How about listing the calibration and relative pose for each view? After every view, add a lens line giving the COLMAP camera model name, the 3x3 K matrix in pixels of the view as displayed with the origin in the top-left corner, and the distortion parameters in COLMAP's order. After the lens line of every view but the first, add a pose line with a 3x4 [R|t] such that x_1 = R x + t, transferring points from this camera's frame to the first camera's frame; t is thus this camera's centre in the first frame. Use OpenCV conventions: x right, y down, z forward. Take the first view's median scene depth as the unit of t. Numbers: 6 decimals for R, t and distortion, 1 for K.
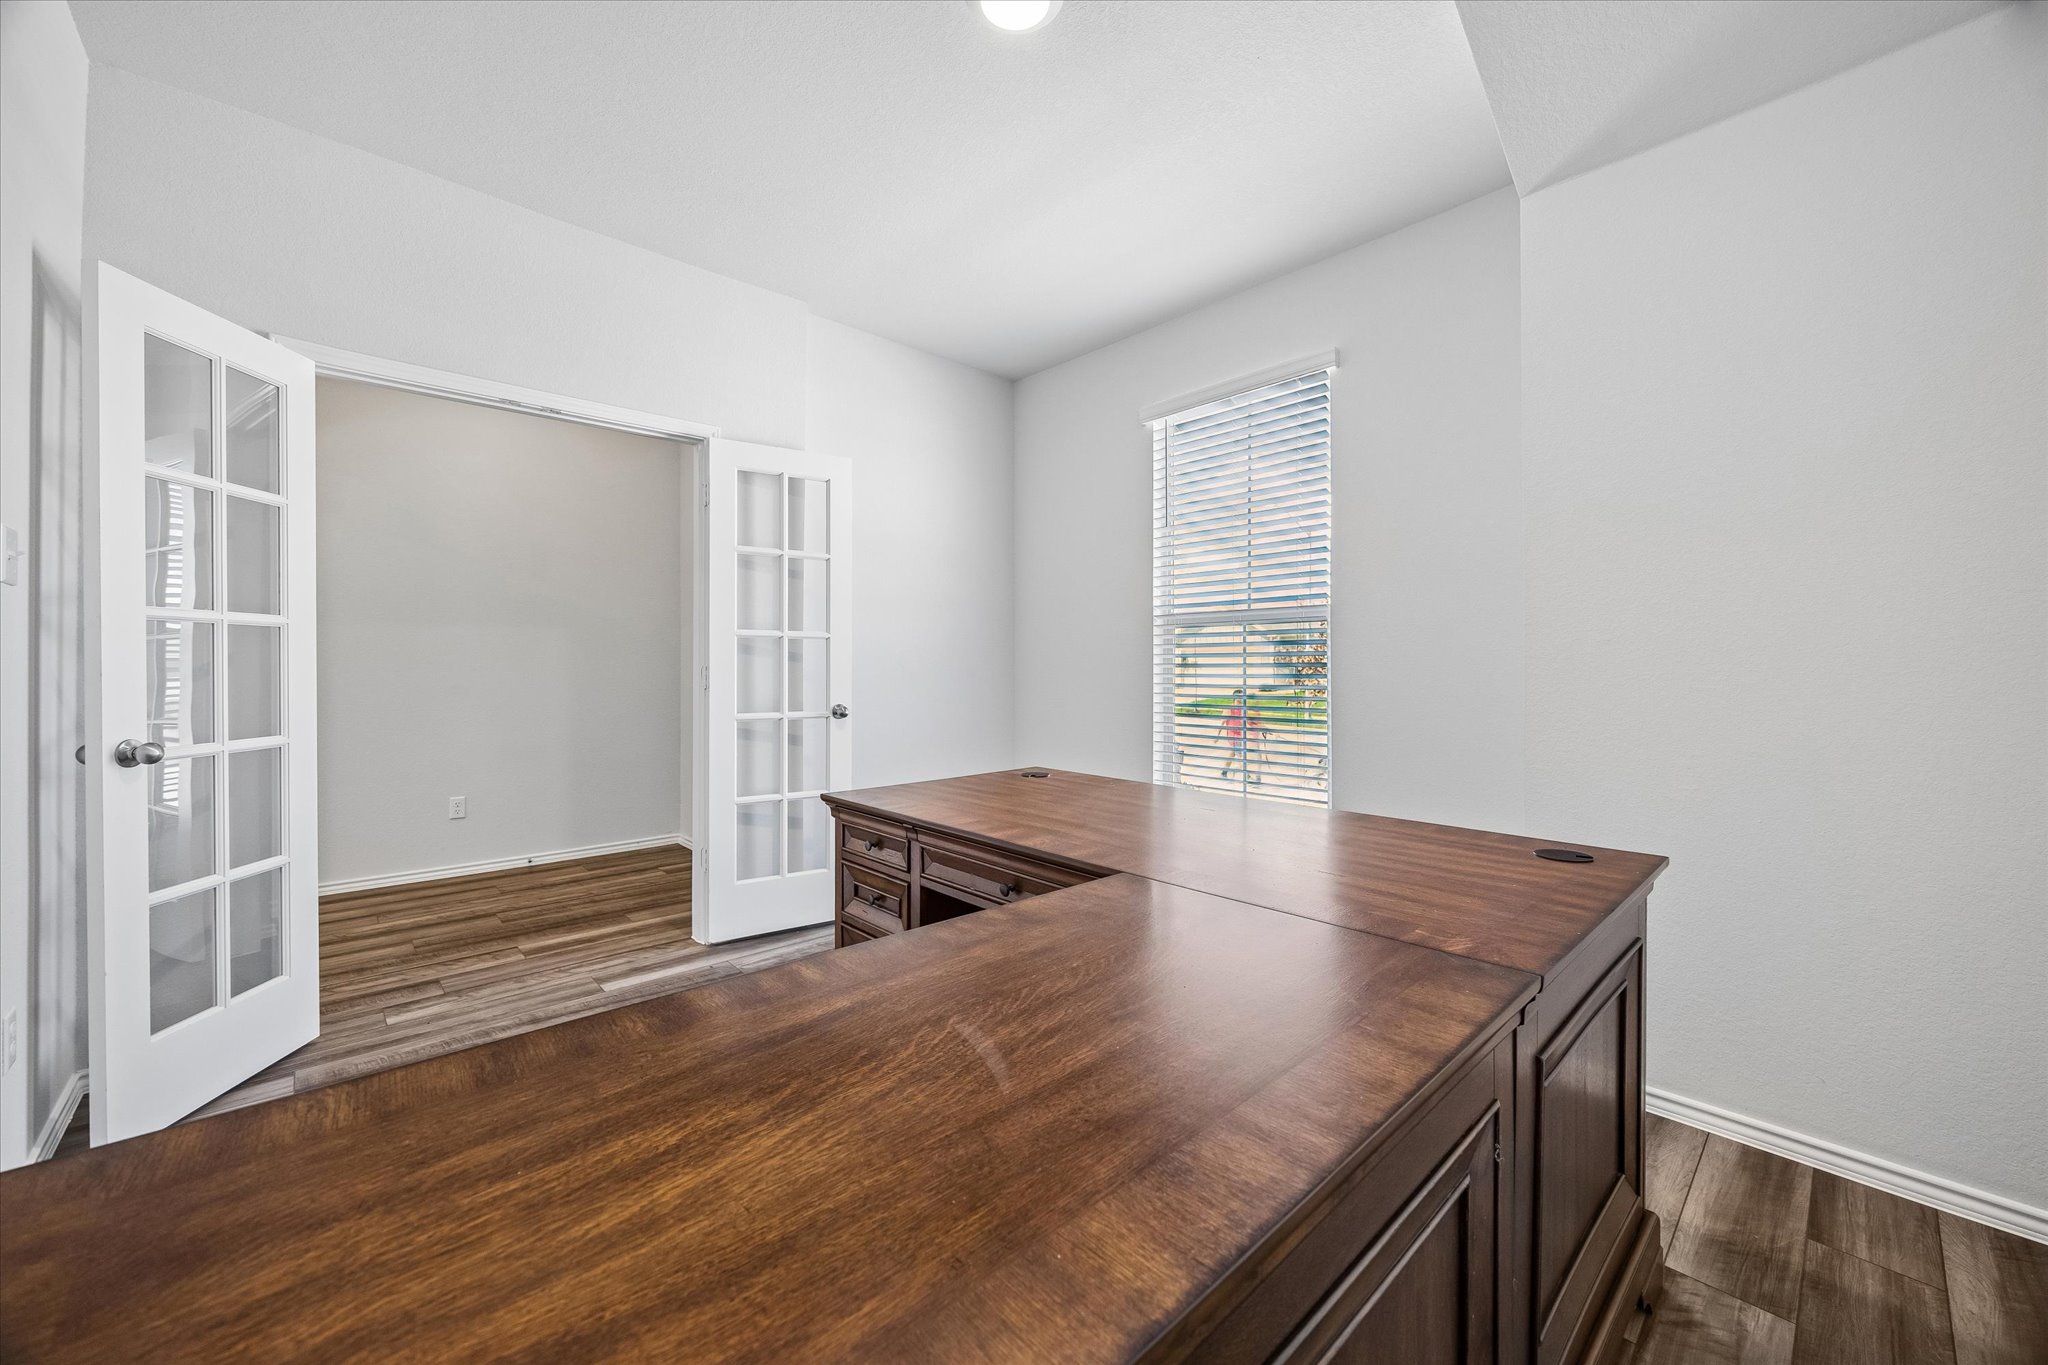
lens RADIAL K [[795.1, 0, 1030.0], [0, 795.1, 674.9], [0, 0, 1]] dist [0.002646, 0.000085]
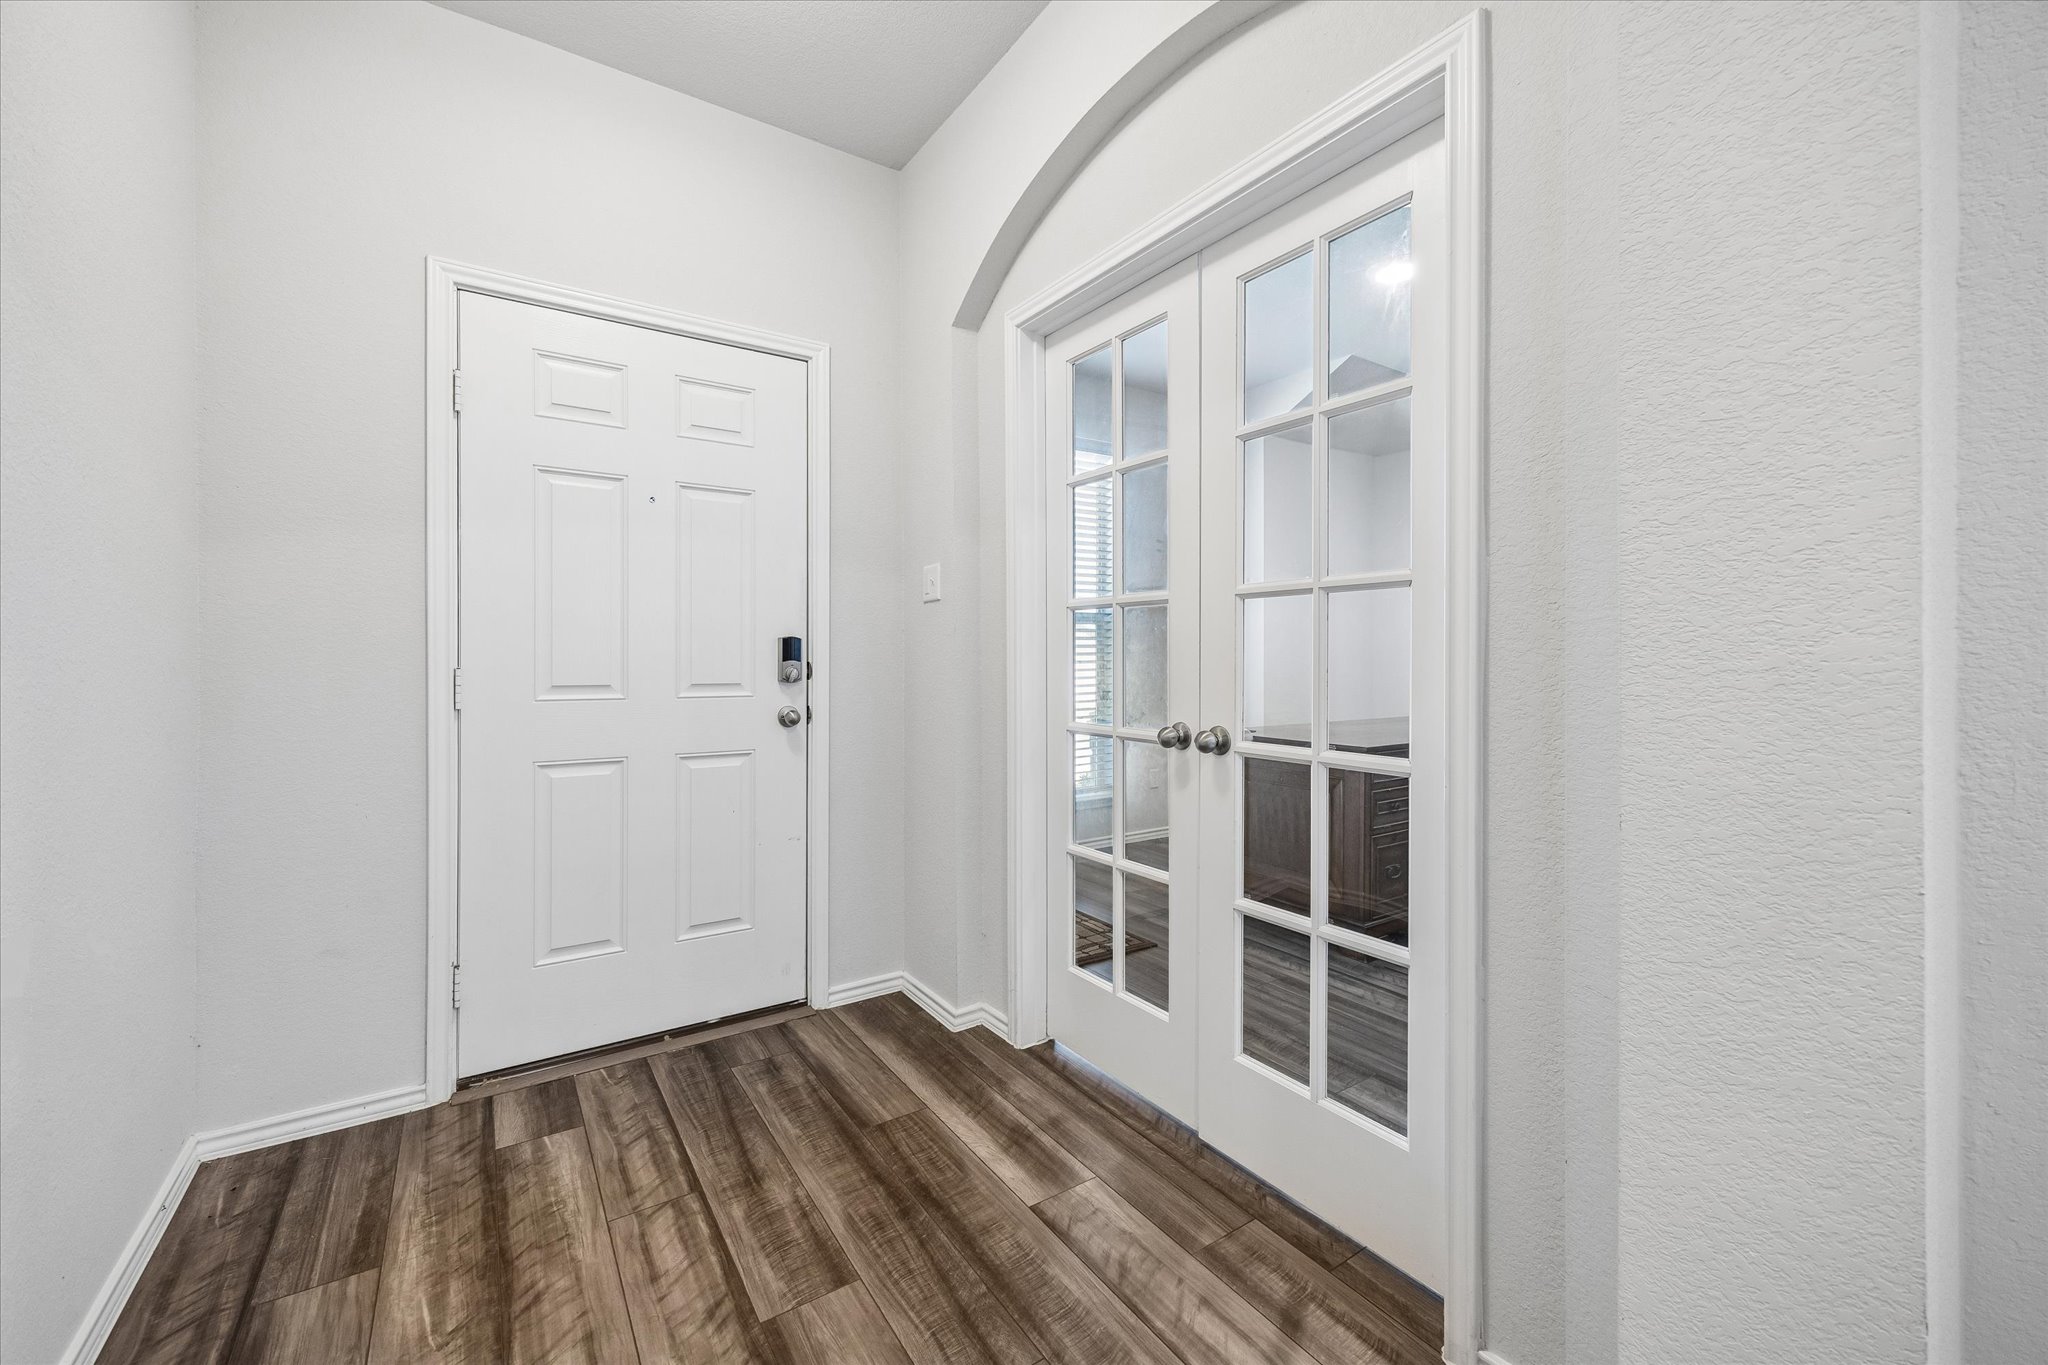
lens RADIAL K [[795.1, 0, 1027.5], [0, 795.1, 672.3], [0, 0, 1]] dist [0.002646, 0.000085]
pose [[0.147146, -0.003331, 0.989109, -1.008993], [0.007951, 0.999966, 0.002185, 0.002454], [-0.989083, 0.007543, 0.147167, 0.818902]]
